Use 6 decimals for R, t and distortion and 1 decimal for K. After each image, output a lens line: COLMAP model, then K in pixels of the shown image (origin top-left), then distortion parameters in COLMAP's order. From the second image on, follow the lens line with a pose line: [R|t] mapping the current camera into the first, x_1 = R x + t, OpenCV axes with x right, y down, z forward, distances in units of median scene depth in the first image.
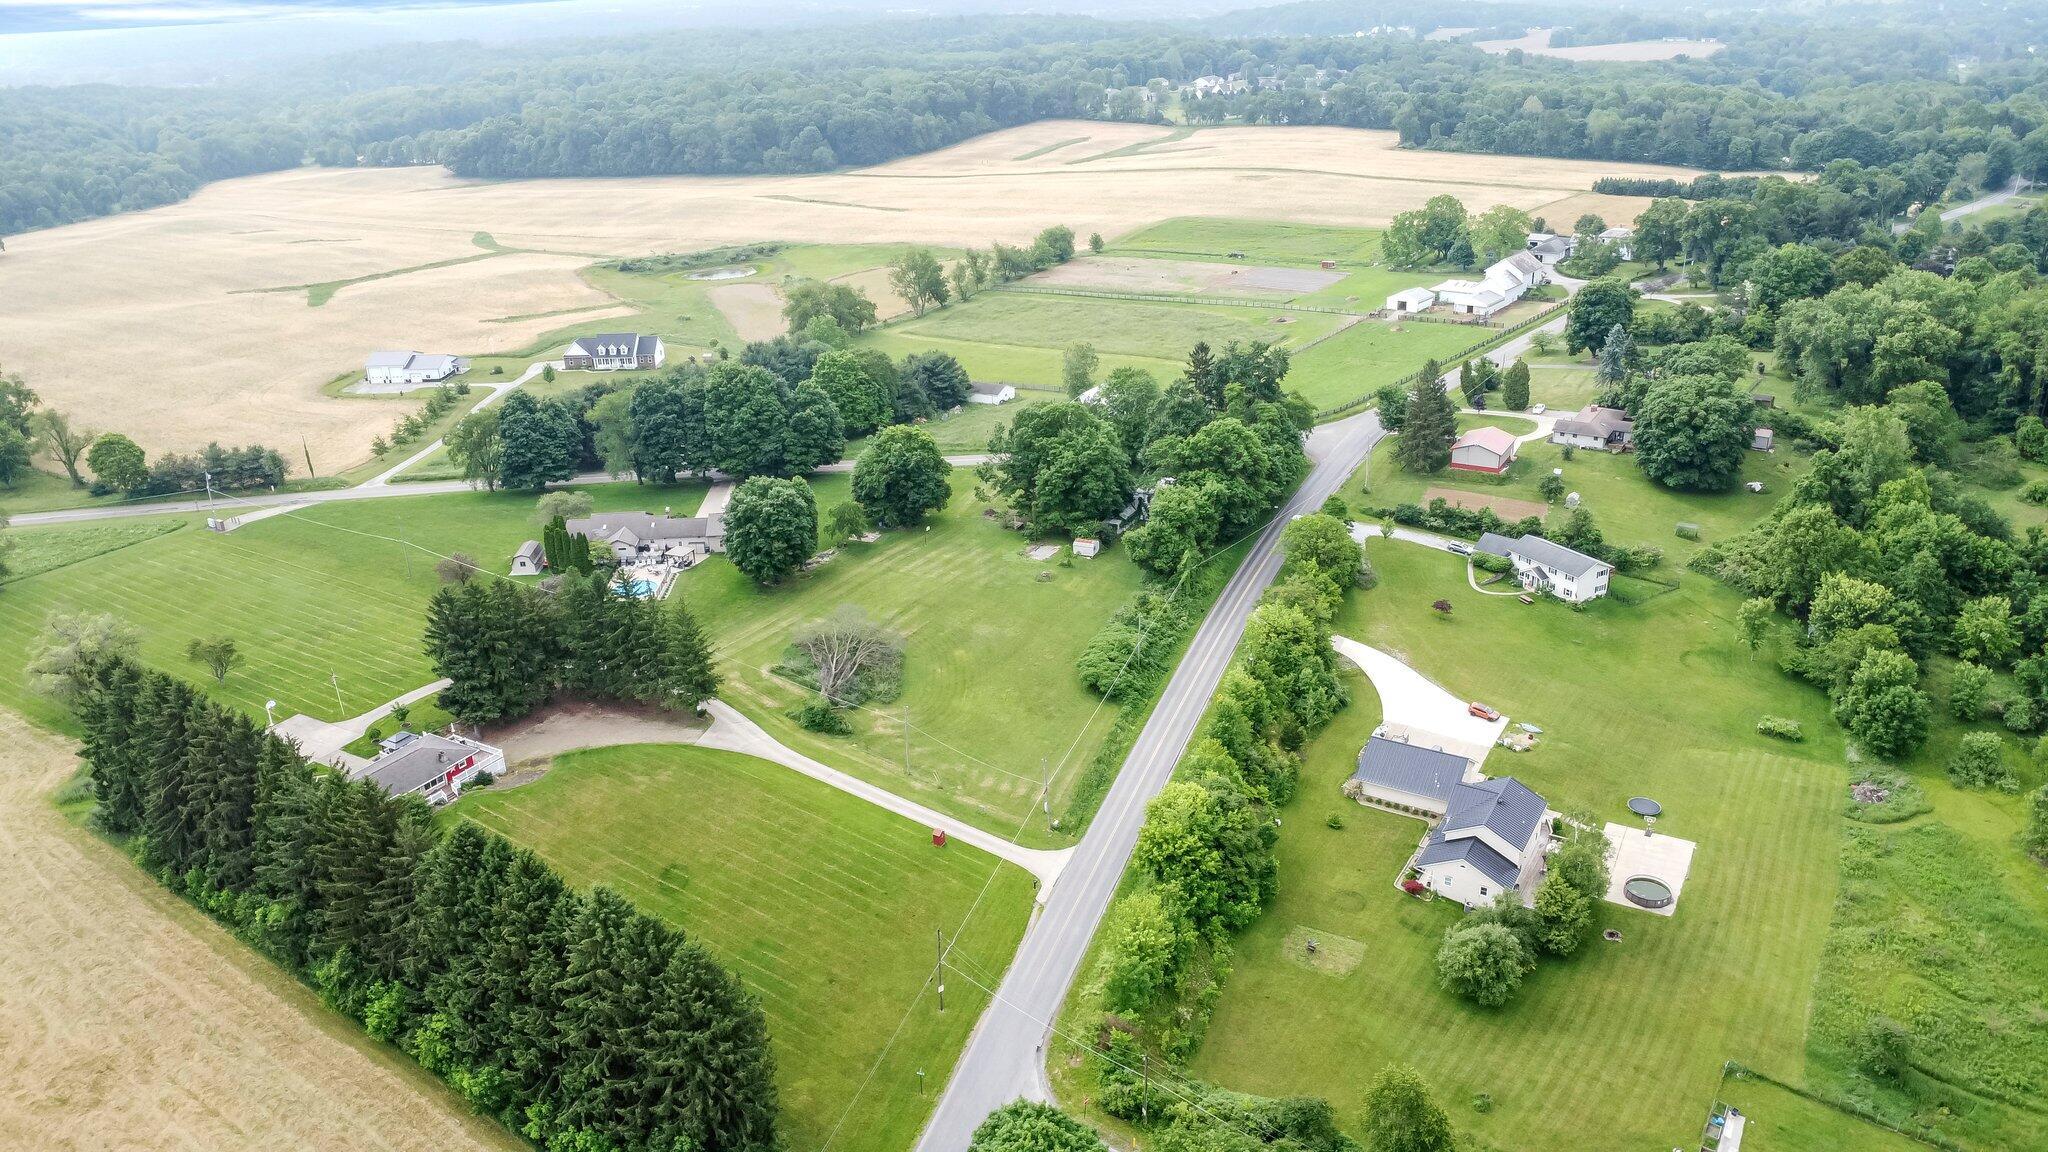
lens RADIAL K [[1482.0, 0, 1024.0], [0, 1482.0, 576.0], [0, 0, 1]] dist [-0.017246, -0.028779]
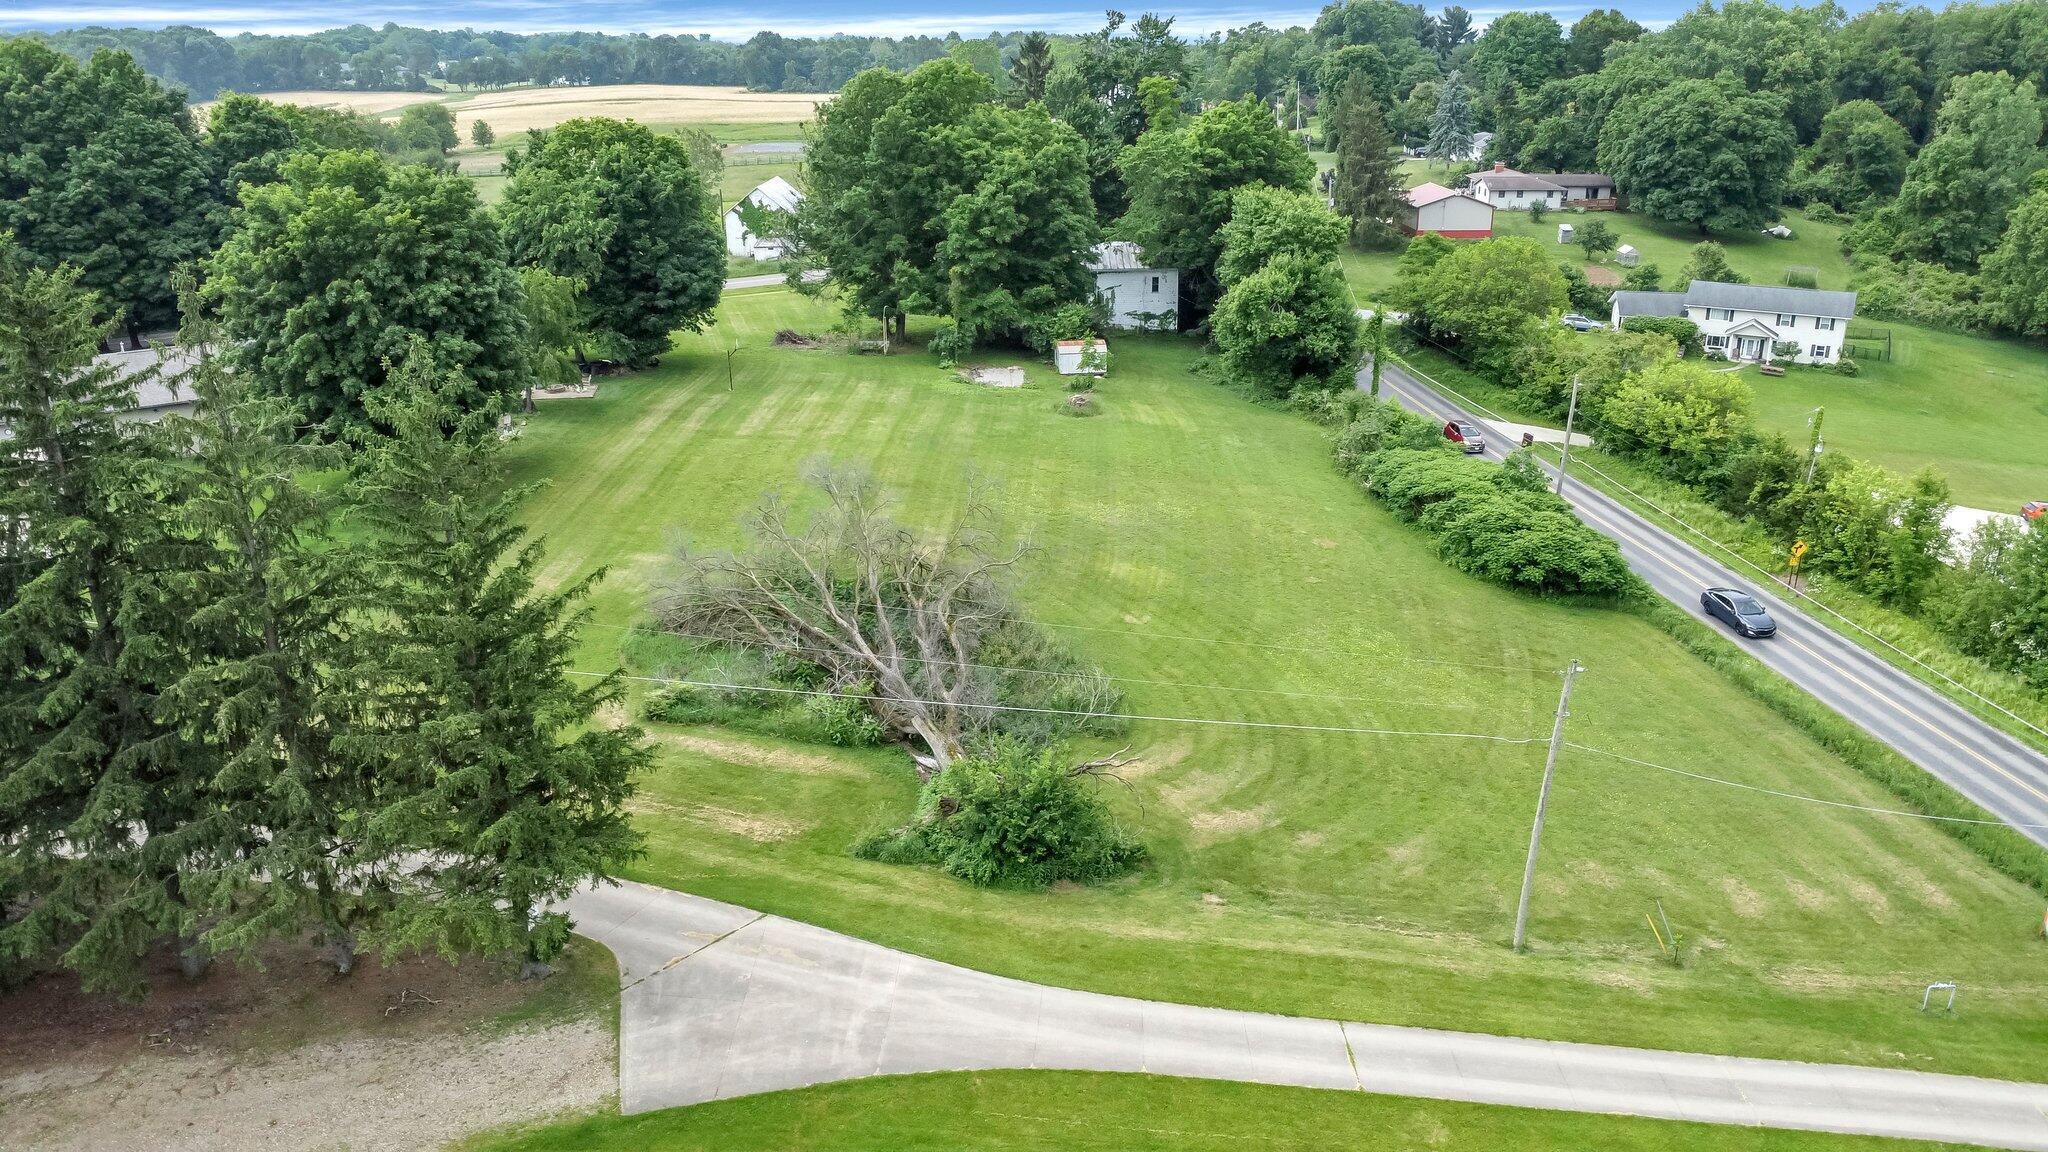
lens RADIAL K [[1482.0, 0, 1024.0], [0, 1482.0, 576.0], [0, 0, 1]] dist [-0.017246, -0.028779]
pose [[0.860820, -0.154586, 0.484862, -0.198377], [0.180492, 0.983553, -0.006862, 0.044670], [-0.475827, 0.093421, 0.874564, 0.620619]]
